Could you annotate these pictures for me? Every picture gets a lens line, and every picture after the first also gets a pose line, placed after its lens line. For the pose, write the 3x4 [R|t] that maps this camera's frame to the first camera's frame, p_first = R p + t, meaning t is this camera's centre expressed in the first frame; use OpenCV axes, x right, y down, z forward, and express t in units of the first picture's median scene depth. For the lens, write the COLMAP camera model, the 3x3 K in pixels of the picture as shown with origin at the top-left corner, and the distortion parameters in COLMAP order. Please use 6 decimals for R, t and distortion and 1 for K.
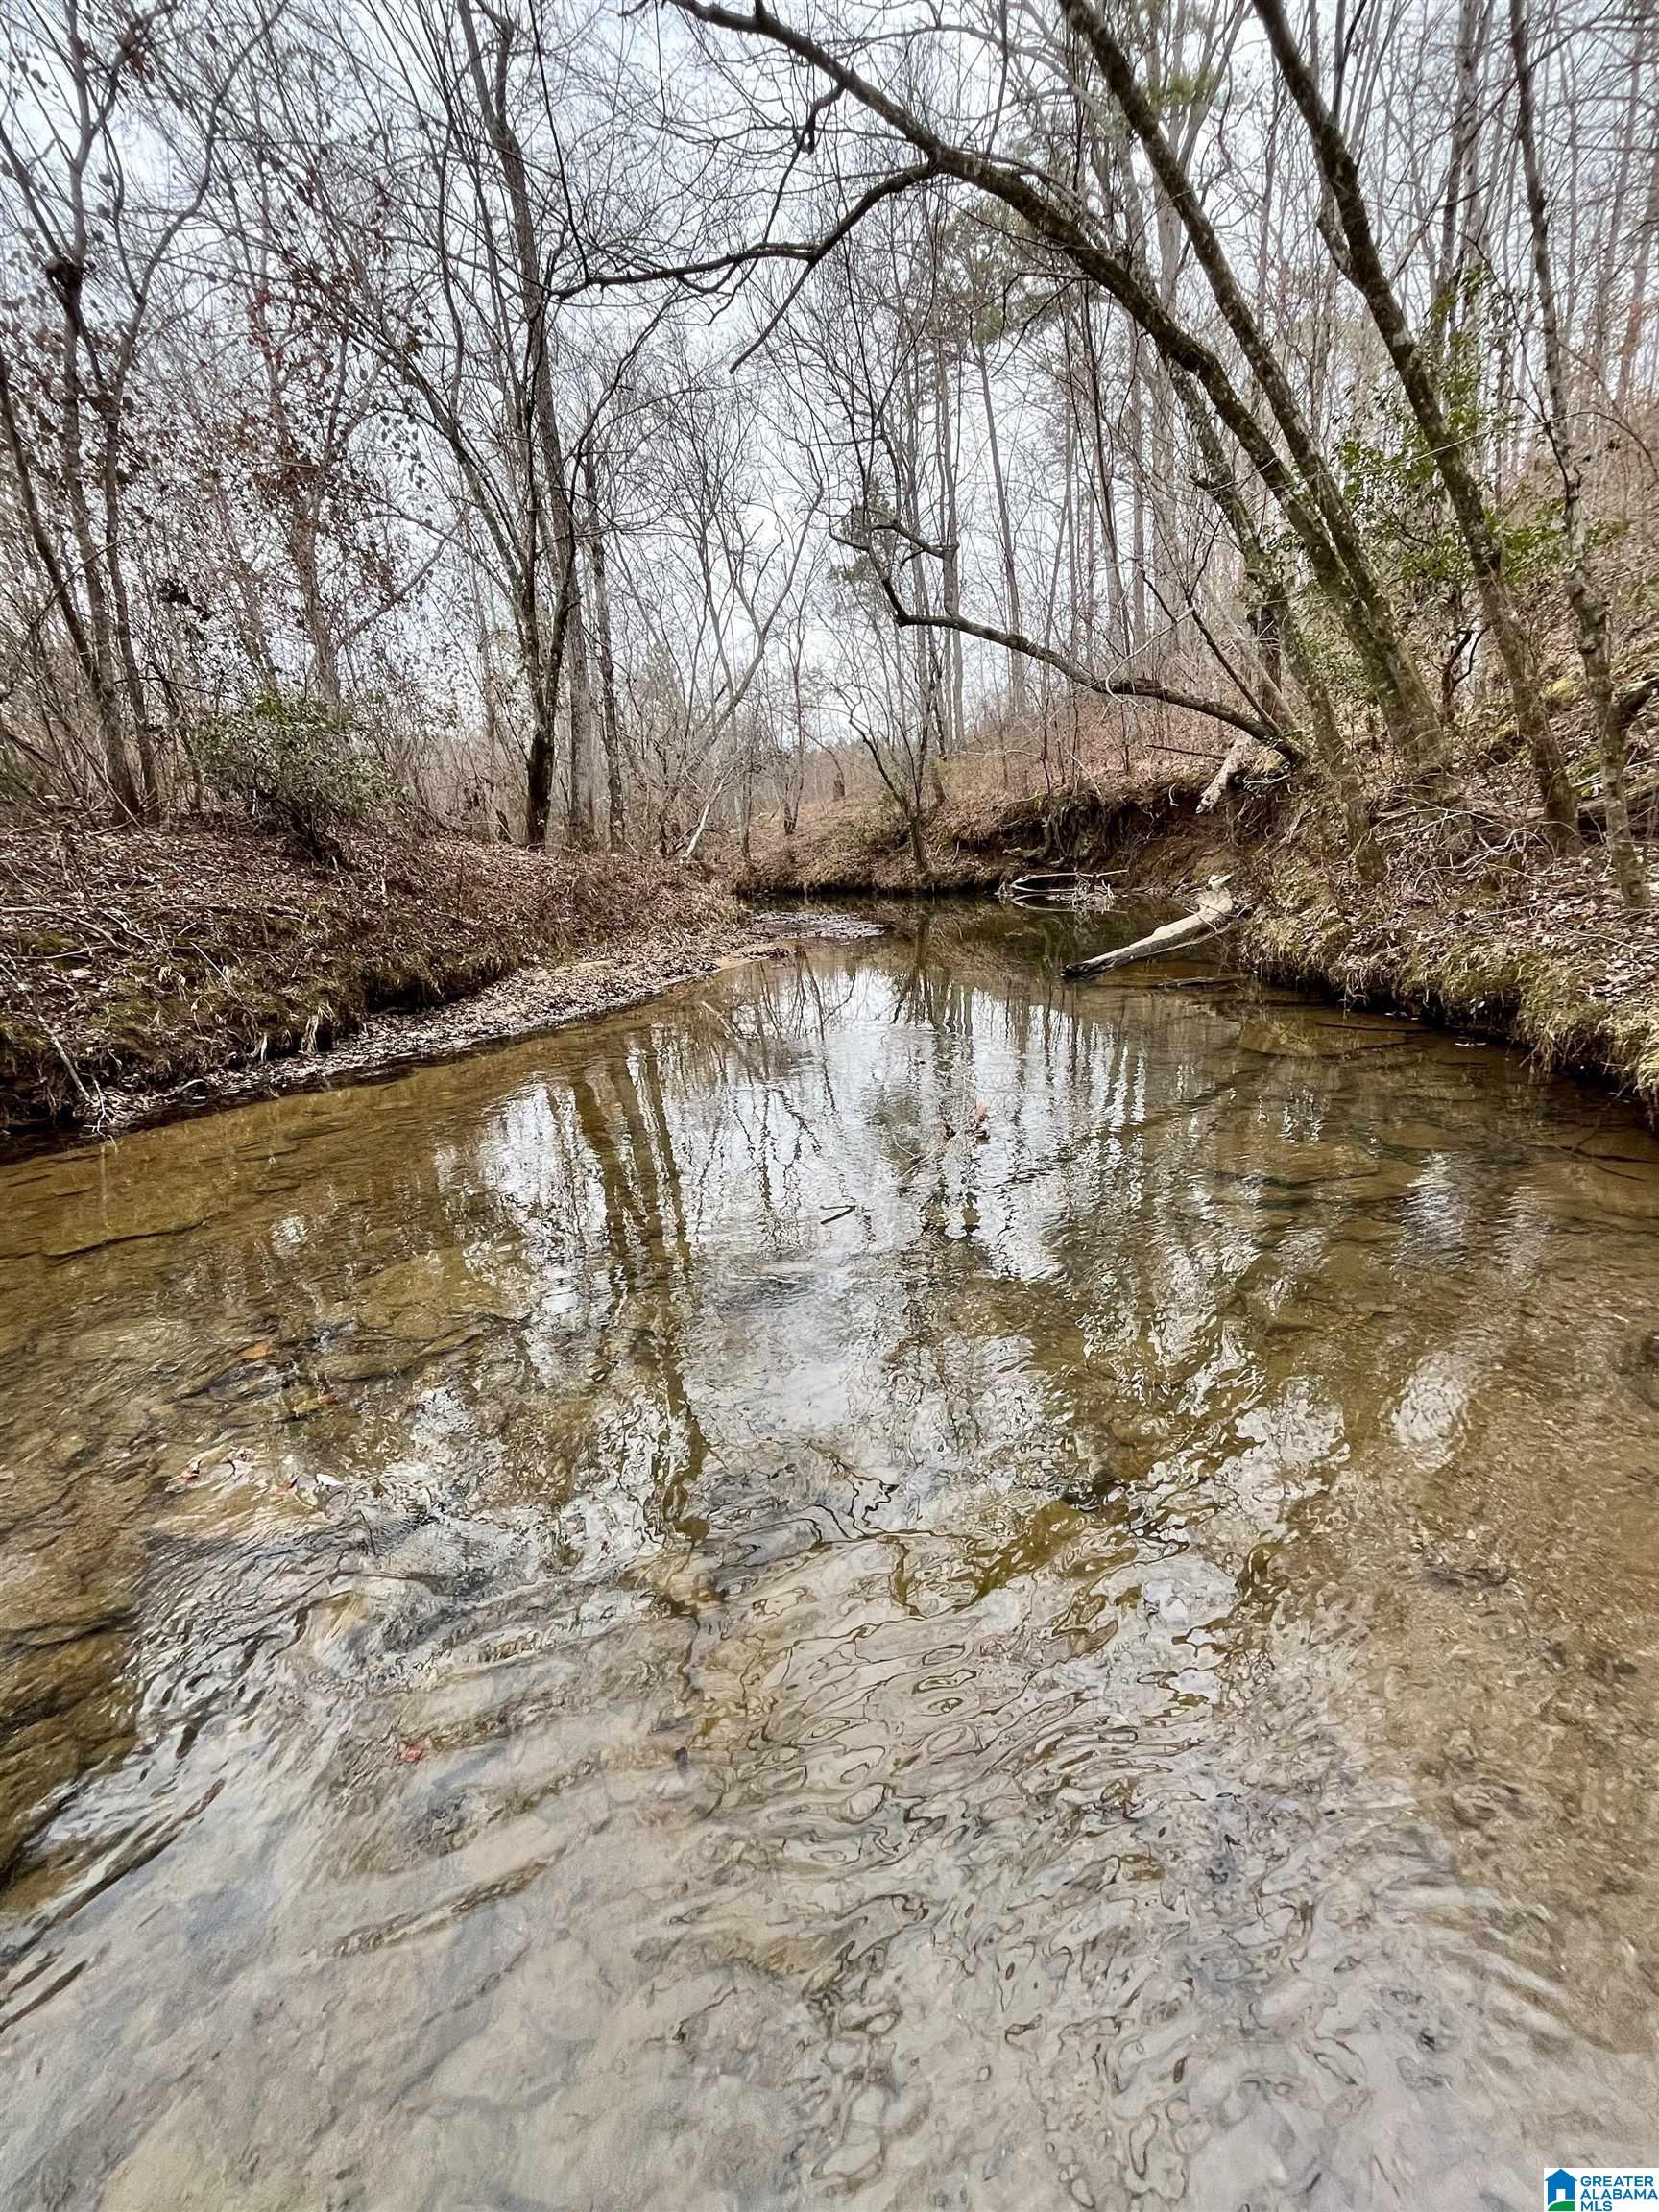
lens RADIAL K [[896.3, 0, 830.7], [0, 896.3, 1106.3], [0, 0, 1]] dist [-0.002092, -0.000210]
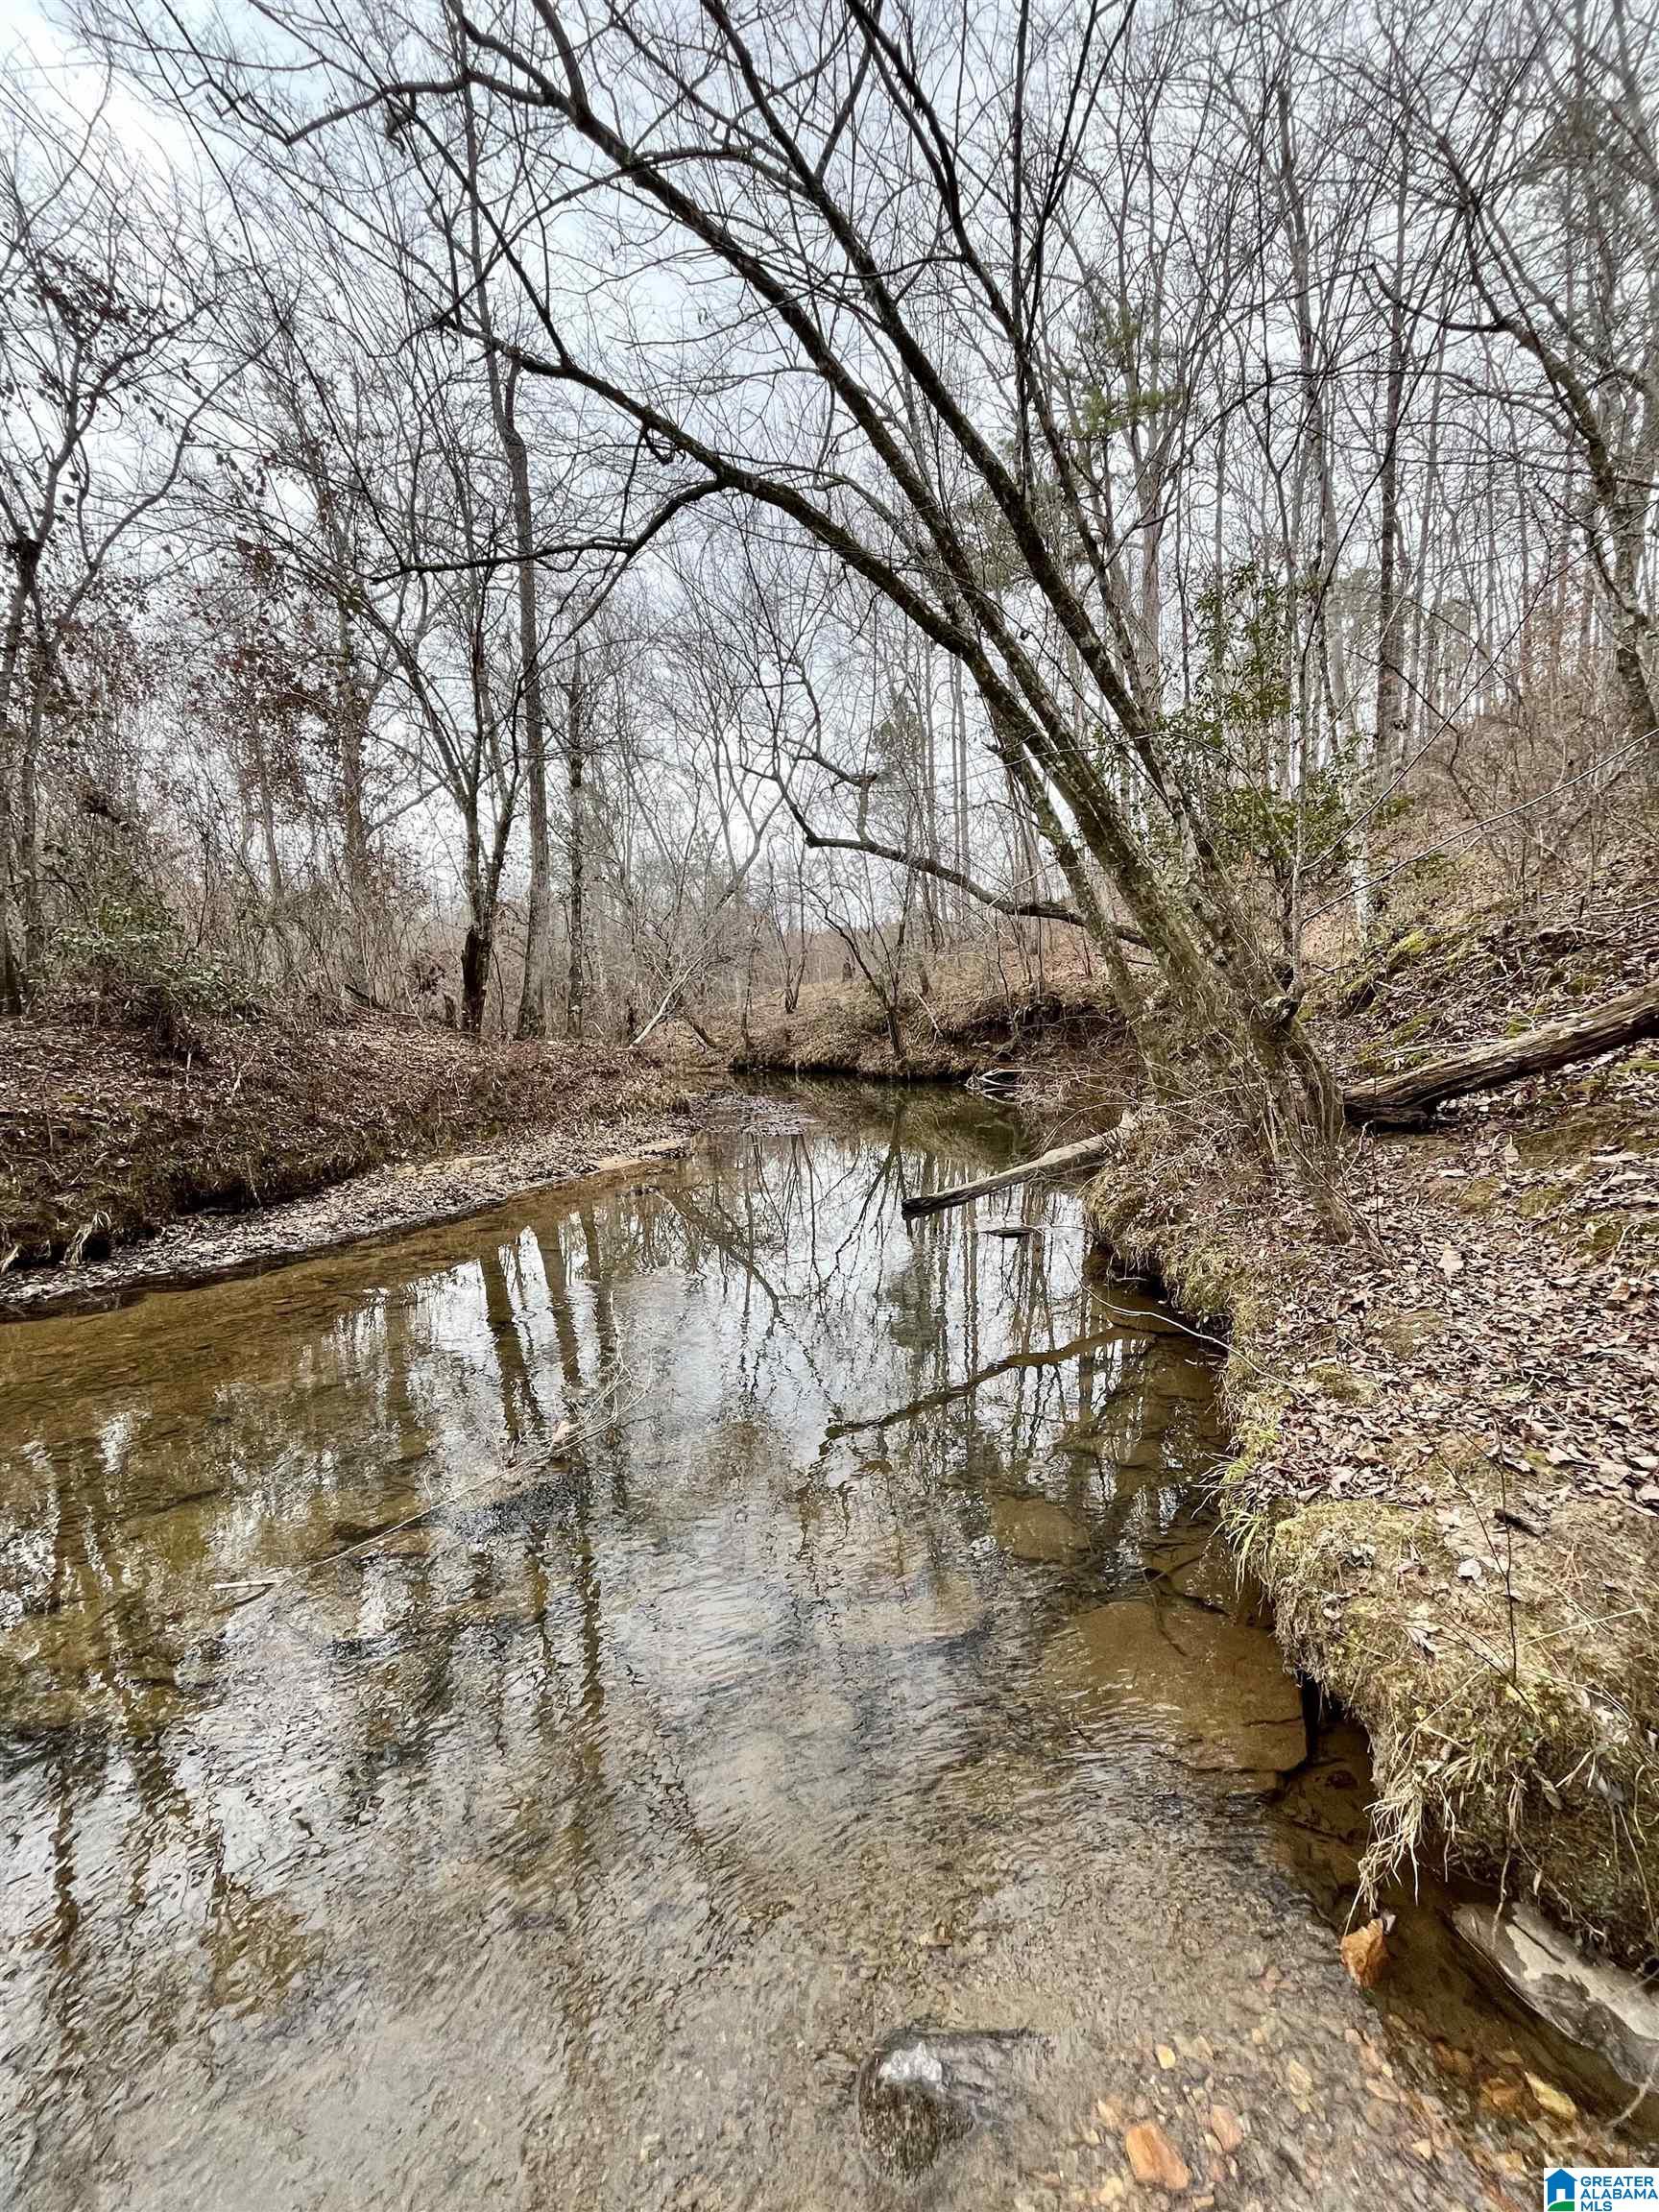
lens RADIAL K [[896.3, 0, 828.8], [0, 896.3, 1107.4], [0, 0, 1]] dist [-0.002092, -0.000210]
pose [[0.997819, 0.044298, -0.048934, 0.144941], [-0.052243, 0.983127, -0.175304, -0.053344], [0.040342, 0.177478, 0.983298, 0.032071]]
